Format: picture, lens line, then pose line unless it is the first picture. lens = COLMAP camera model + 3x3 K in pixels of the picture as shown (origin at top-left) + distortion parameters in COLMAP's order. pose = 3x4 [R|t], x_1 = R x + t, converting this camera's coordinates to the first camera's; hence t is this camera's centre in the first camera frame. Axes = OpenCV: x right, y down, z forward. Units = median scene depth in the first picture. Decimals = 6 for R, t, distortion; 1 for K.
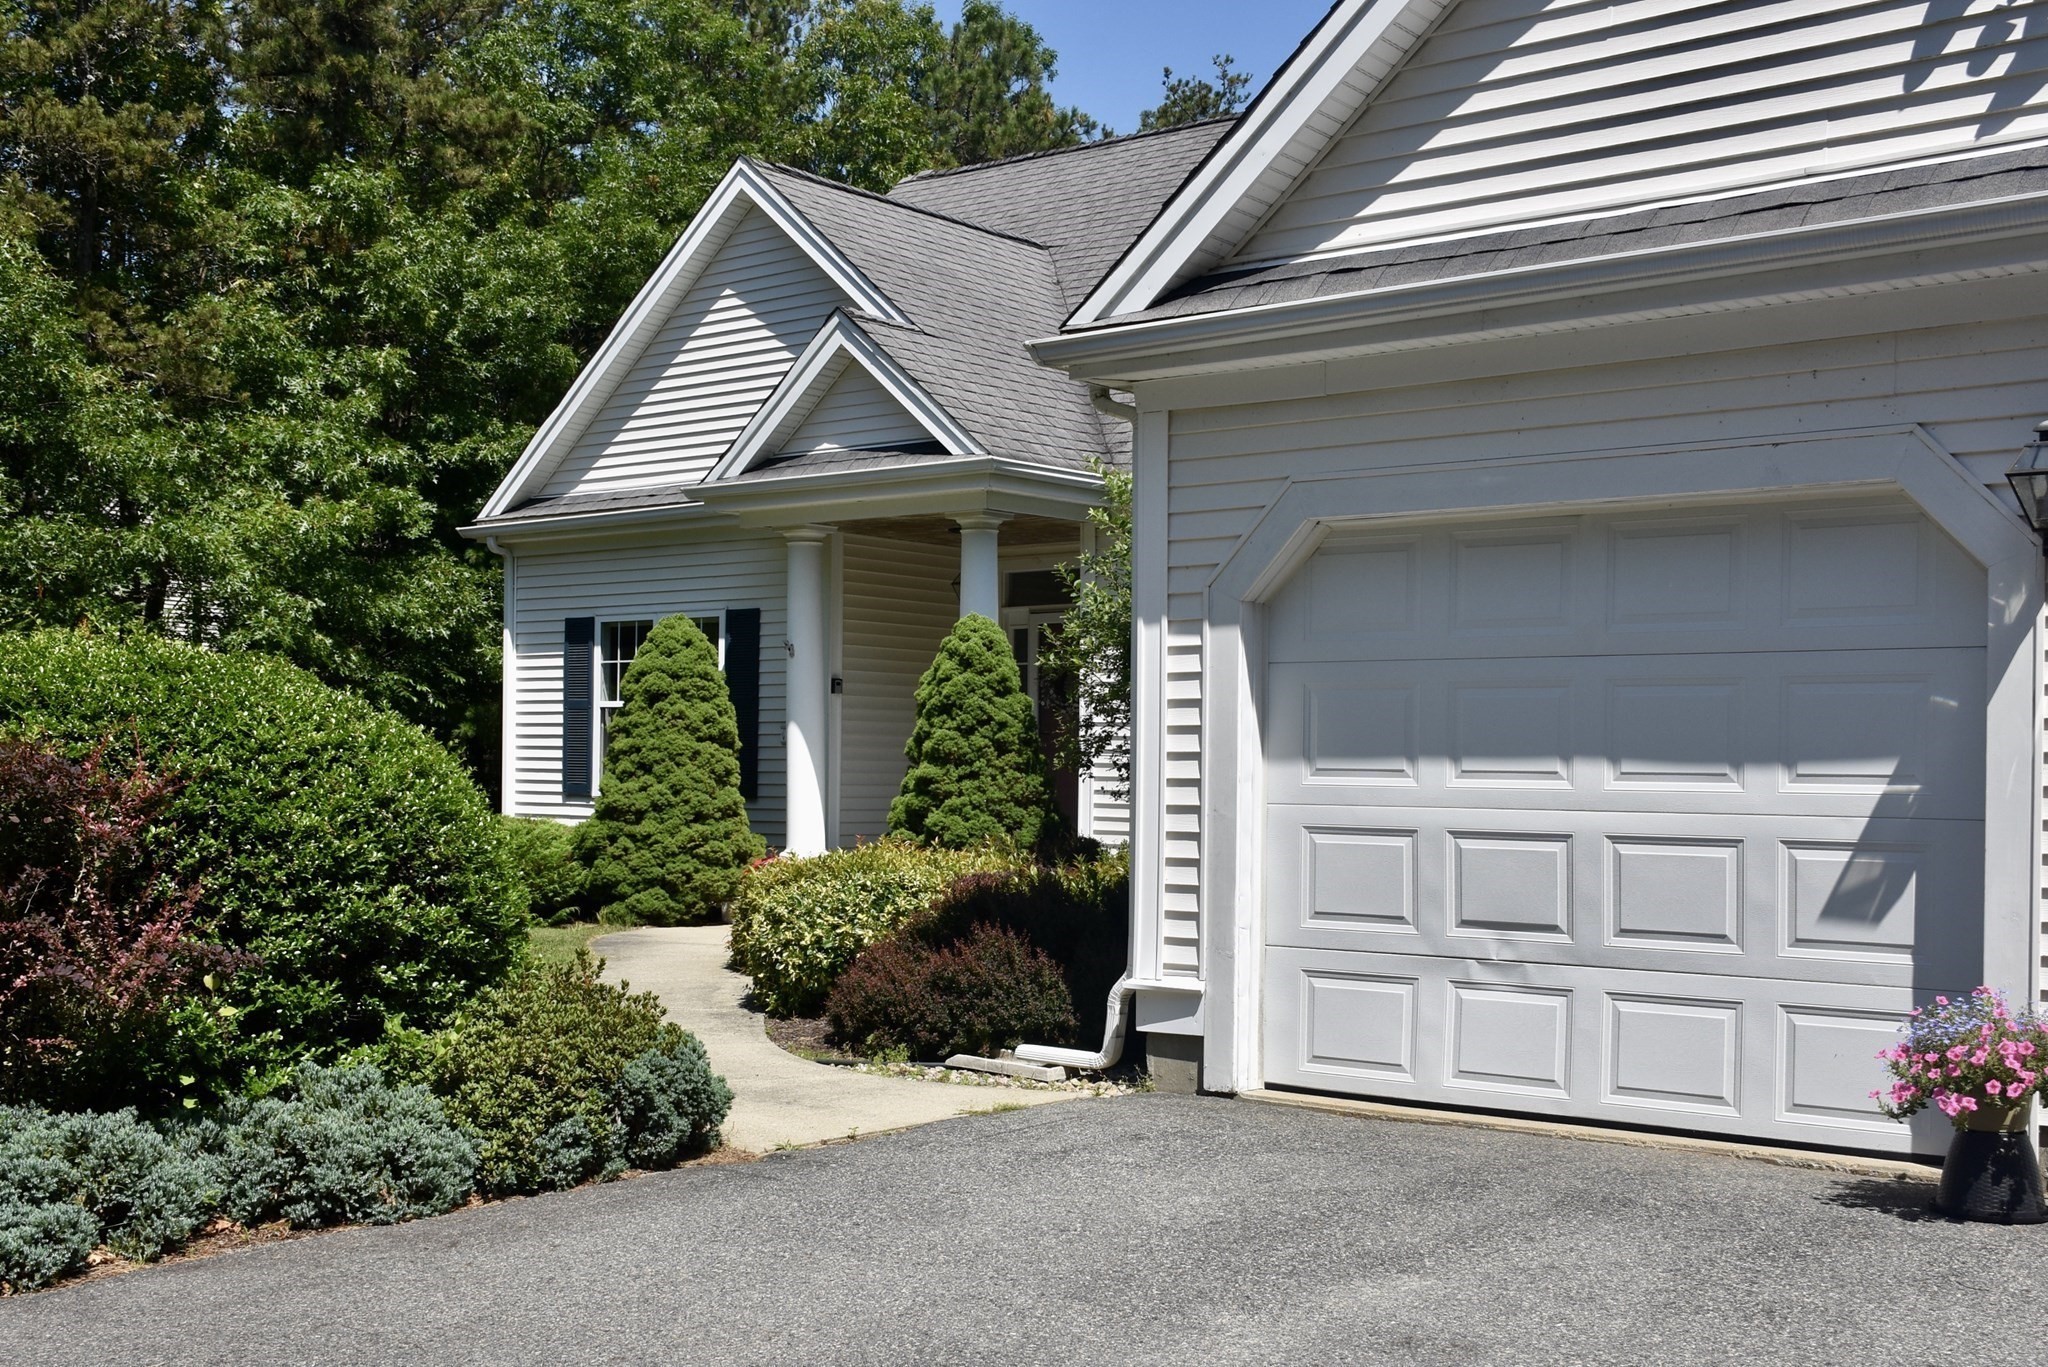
lens RADIAL K [[2279.0, 0, 978.3], [0, 2279.0, 765.2], [0, 0, 1]] dist [-0.036685, 0.134315]
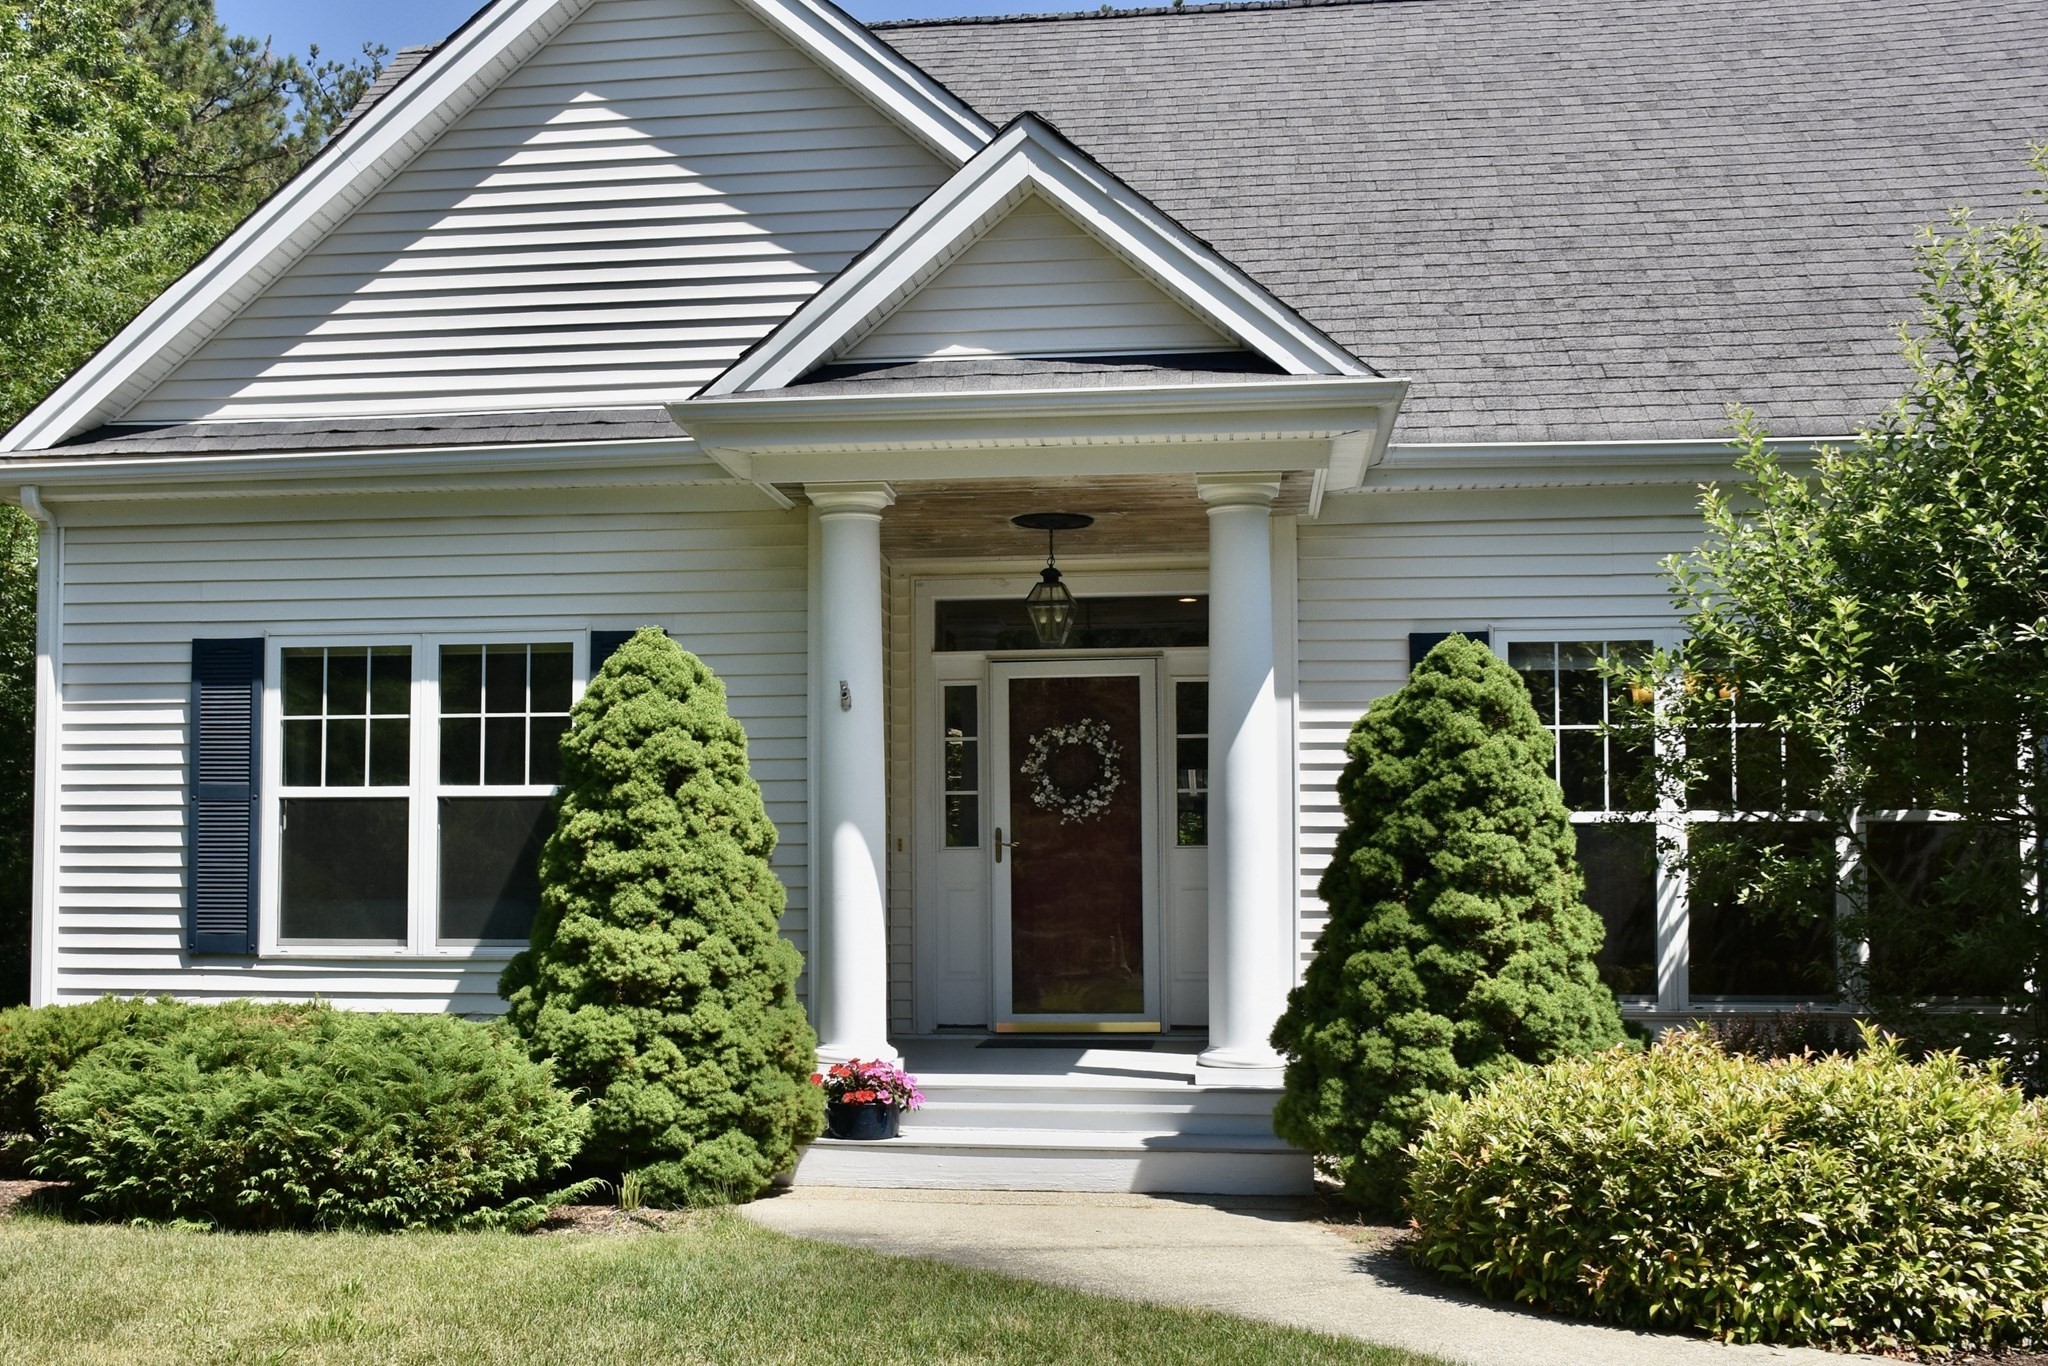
lens RADIAL K [[2279.0, 0, 978.3], [0, 2279.0, 764.7], [0, 0, 1]] dist [-0.036685, 0.134315]
pose [[0.858648, 0.018482, 0.512233, -0.740962], [0.008588, 0.998691, -0.050429, -0.008792], [-0.512494, 0.047700, 0.857365, 1.032498]]
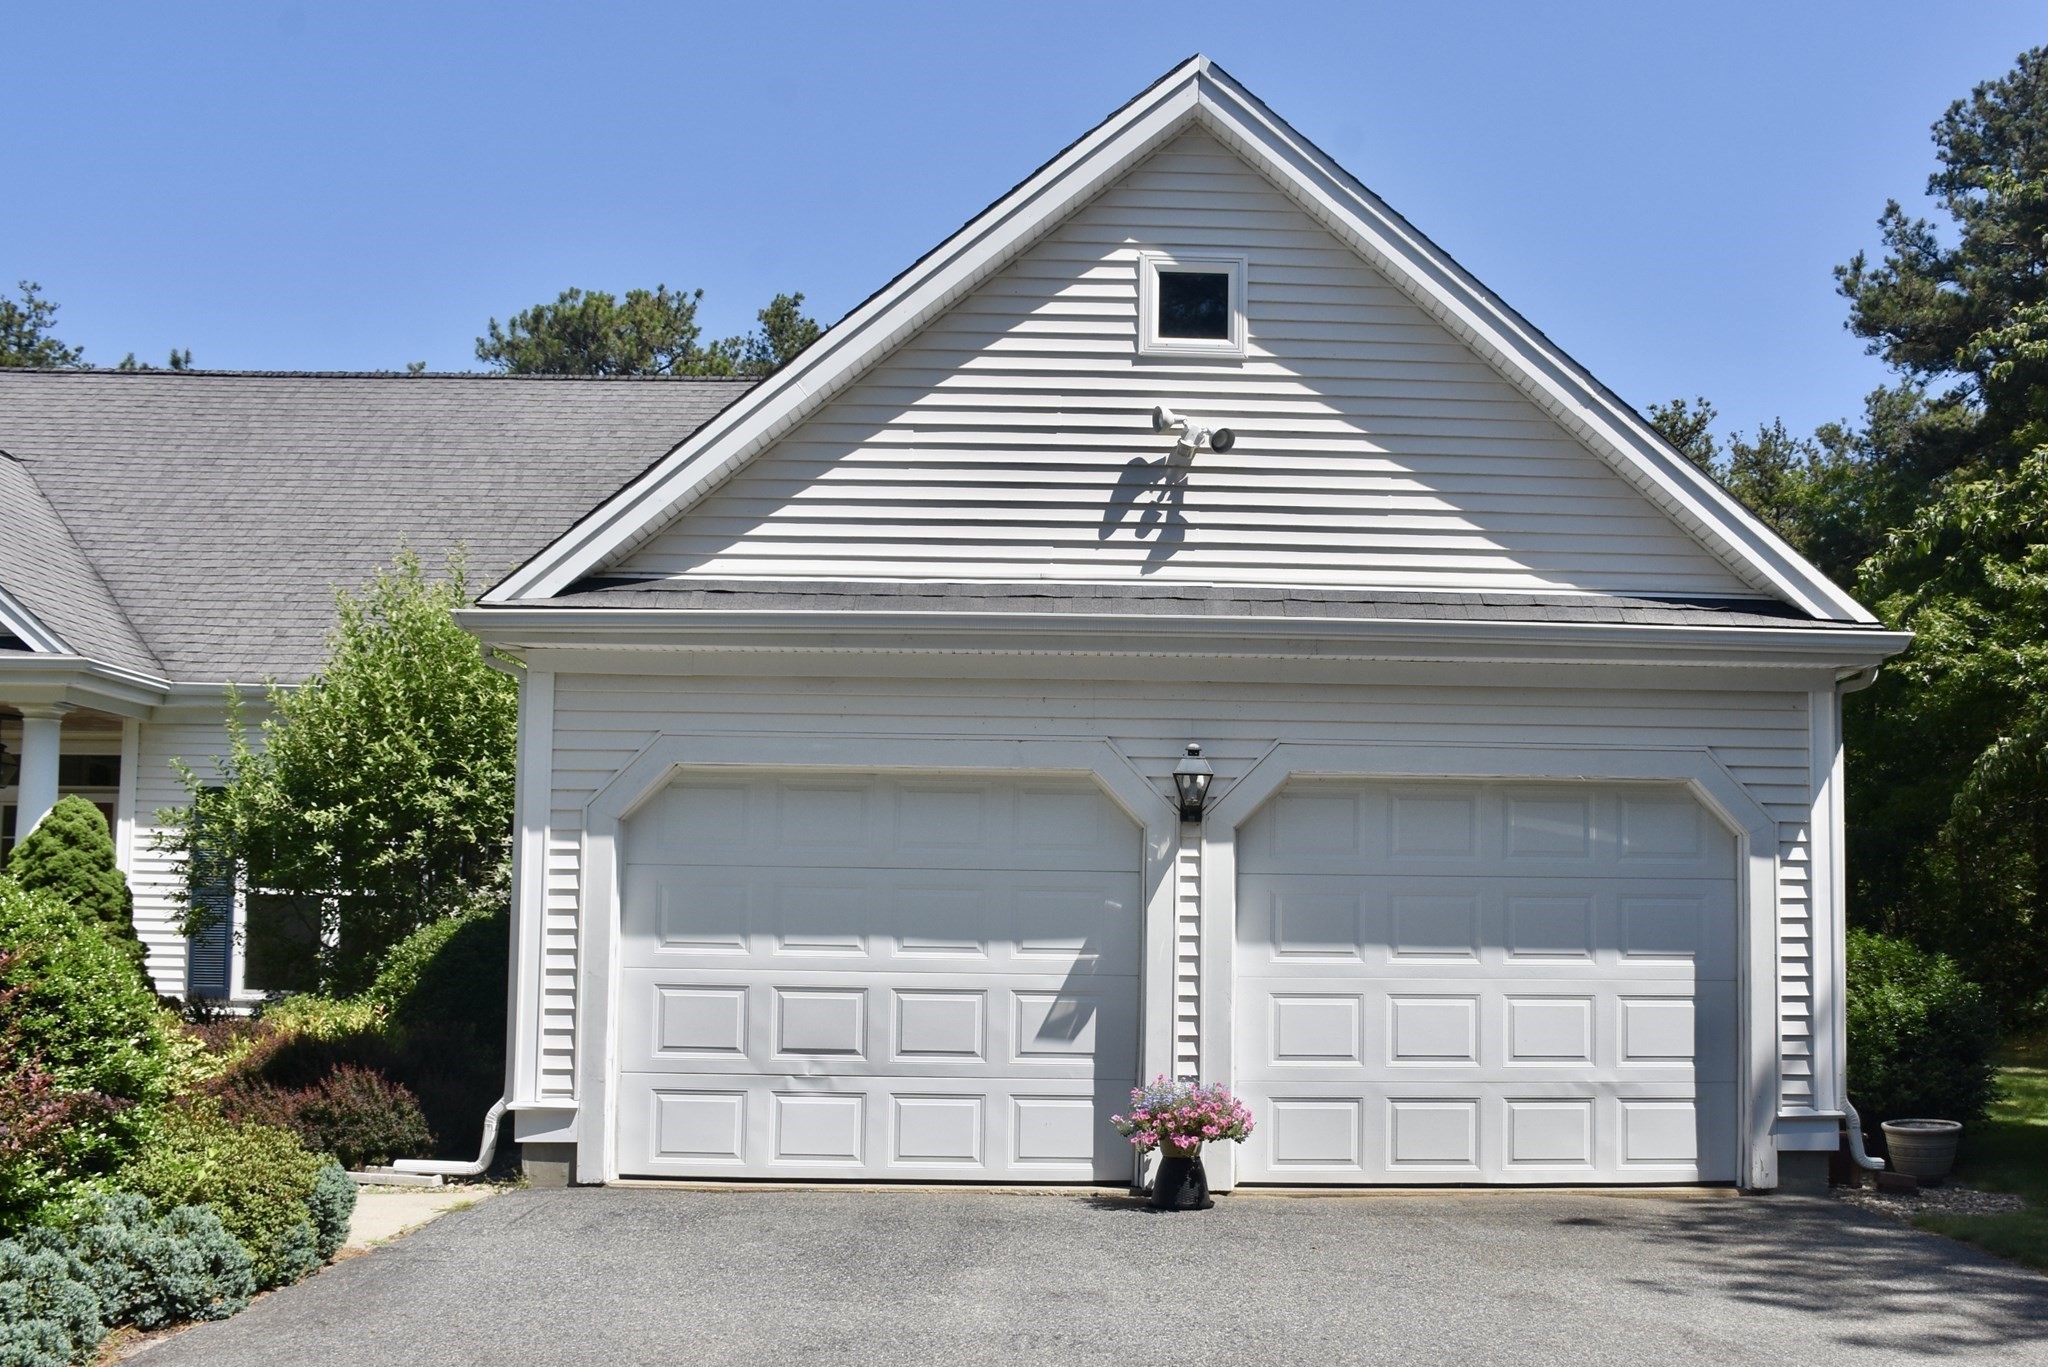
lens RADIAL K [[1951.2, 0, 1027.0], [0, 1951.2, 791.2], [0, 0, 1]] dist [-0.117286, 0.191131]
pose [[0.780469, 0.050559, 0.623147, -0.411604], [-0.005910, 0.997277, -0.073511, -0.004290], [-0.625167, 0.053691, 0.778642, -0.056644]]
